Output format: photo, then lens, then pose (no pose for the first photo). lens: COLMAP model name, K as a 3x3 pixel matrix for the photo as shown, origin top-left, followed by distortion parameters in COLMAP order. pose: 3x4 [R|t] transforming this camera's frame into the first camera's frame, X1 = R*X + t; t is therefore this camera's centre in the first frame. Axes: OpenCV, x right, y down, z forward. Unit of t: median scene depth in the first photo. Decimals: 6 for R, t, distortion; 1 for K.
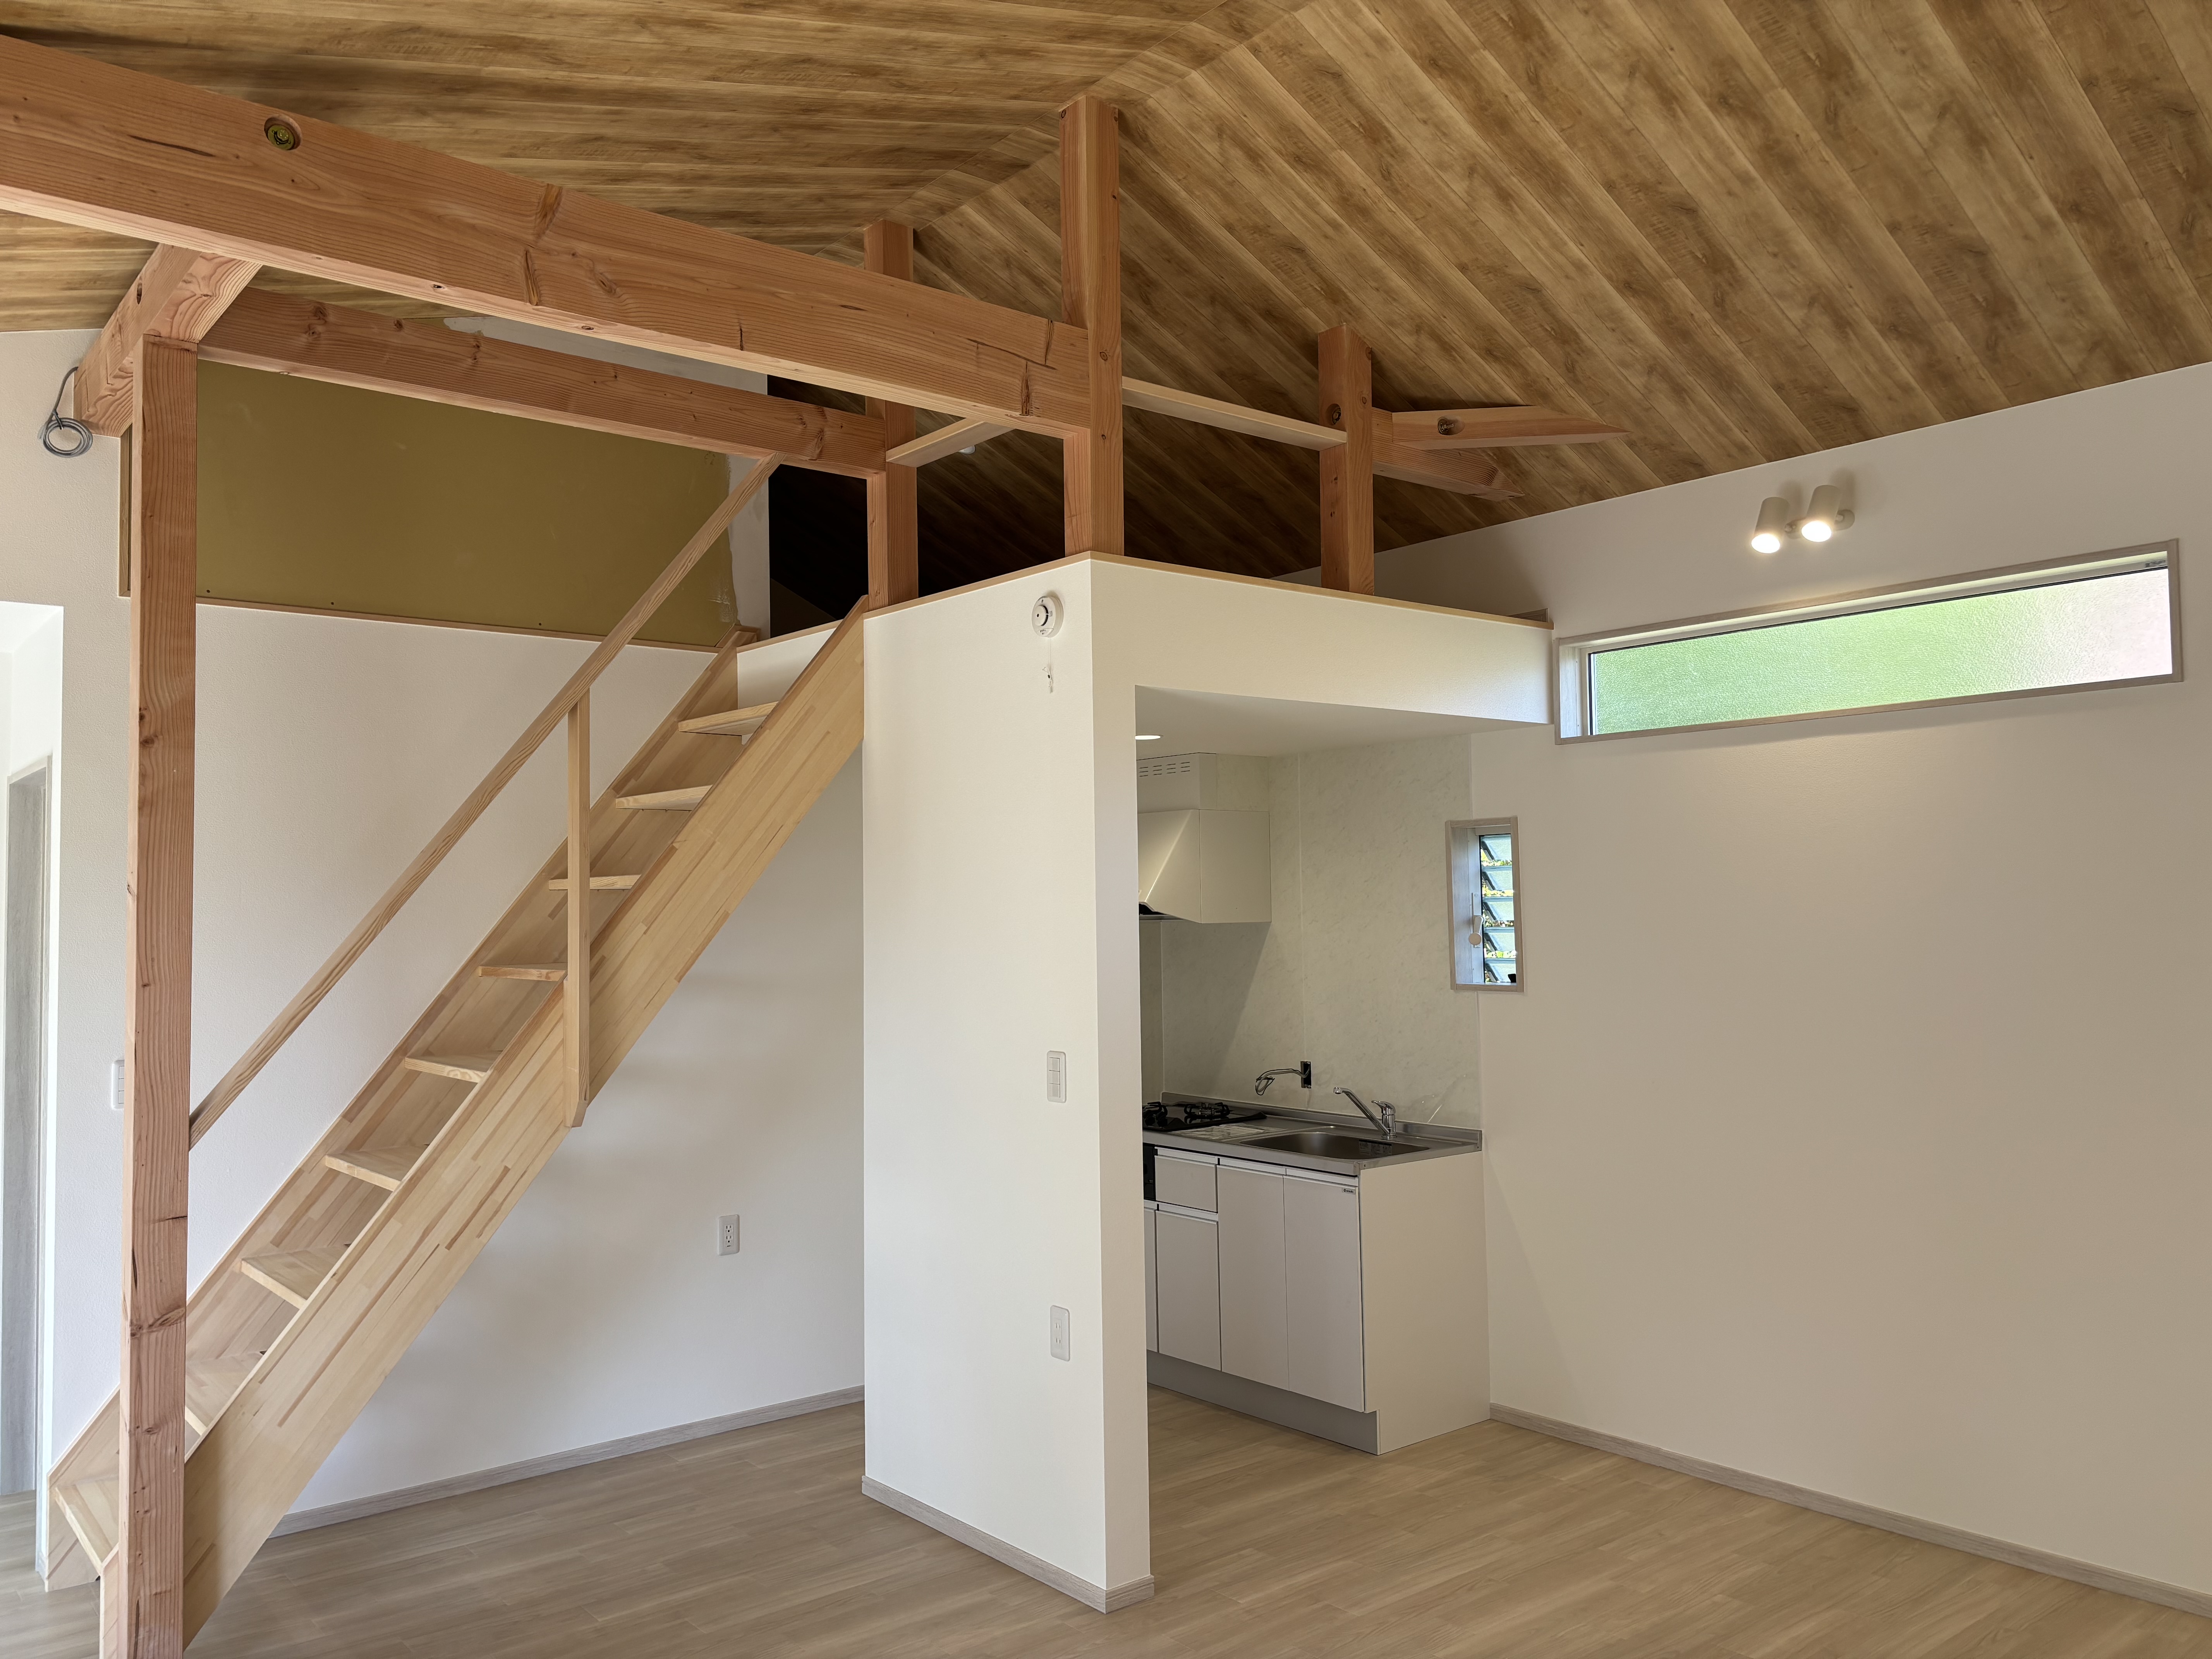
lens RADIAL K [[1671.6, 0, 1087.4], [0, 1671.6, 824.4], [0, 0, 1]] dist [0.079039, -0.059961]
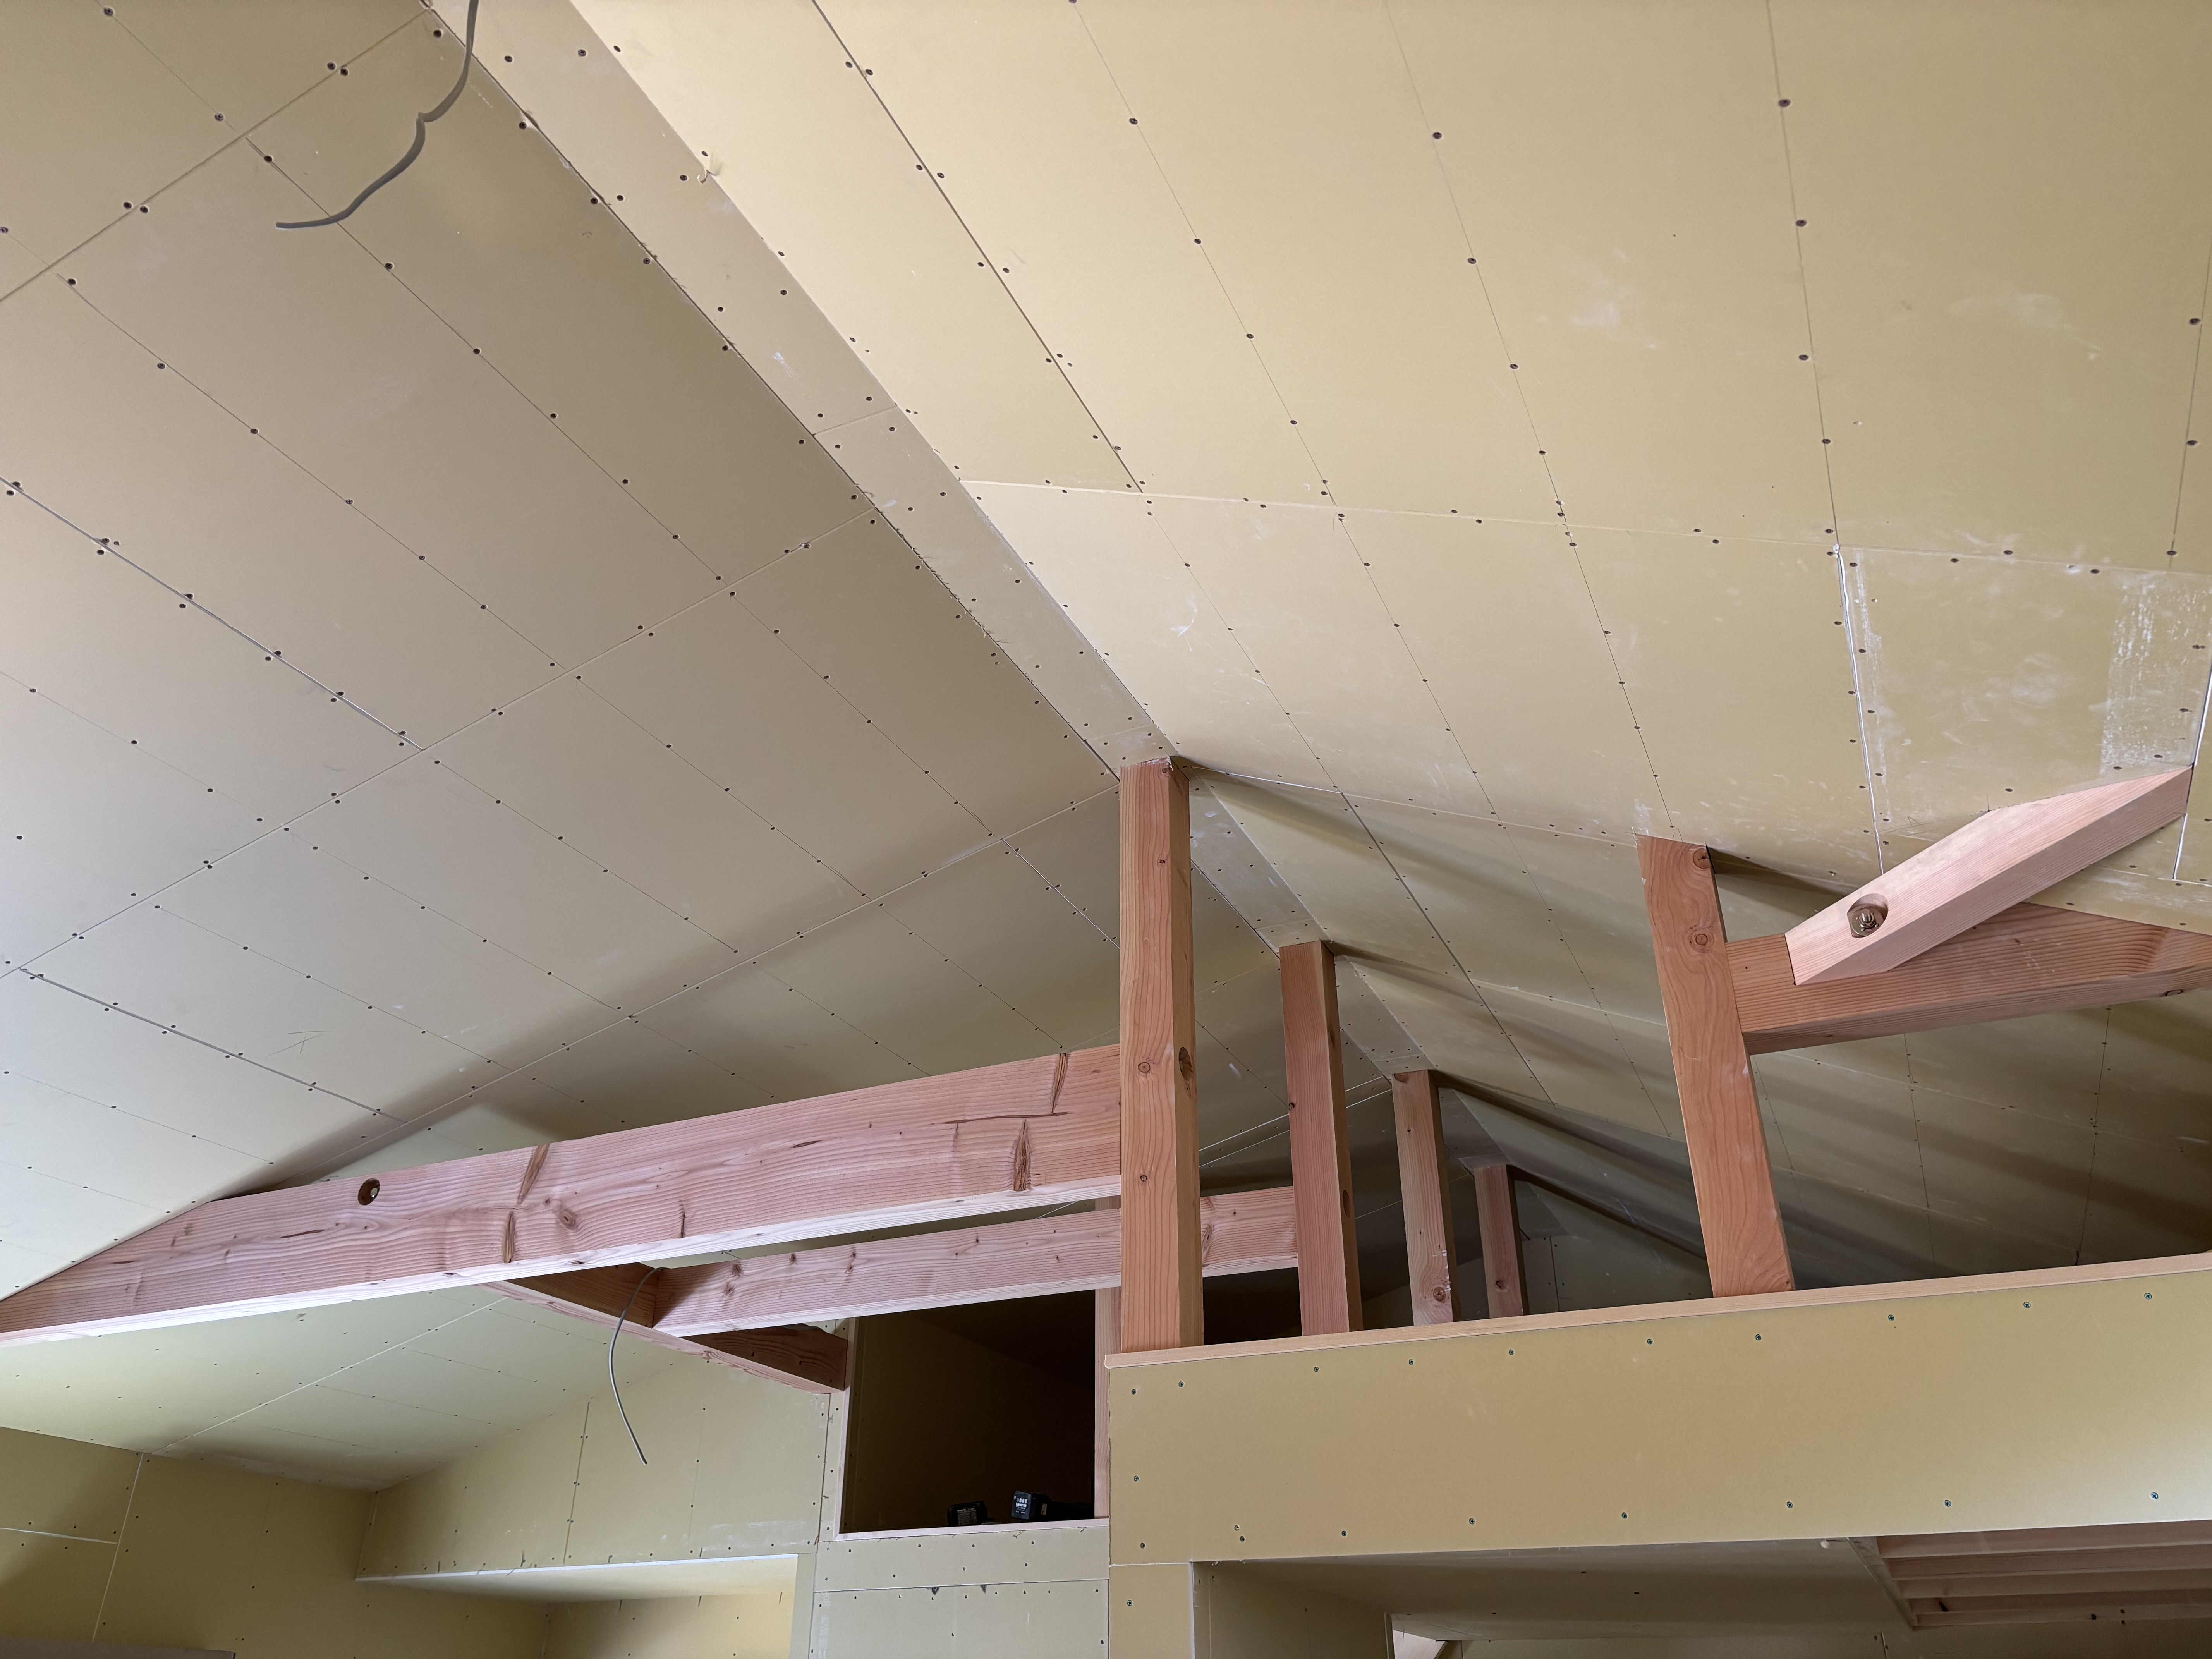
lens RADIAL K [[1671.6, 0, 1087.4], [0, 1671.6, 824.4], [0, 0, 1]] dist [0.079039, -0.059961]
pose [[0.430879, -0.426875, -0.795060, 0.613337], [0.033709, 0.888040, -0.458528, -0.046186], [0.901780, 0.170770, 0.397028, 0.687081]]
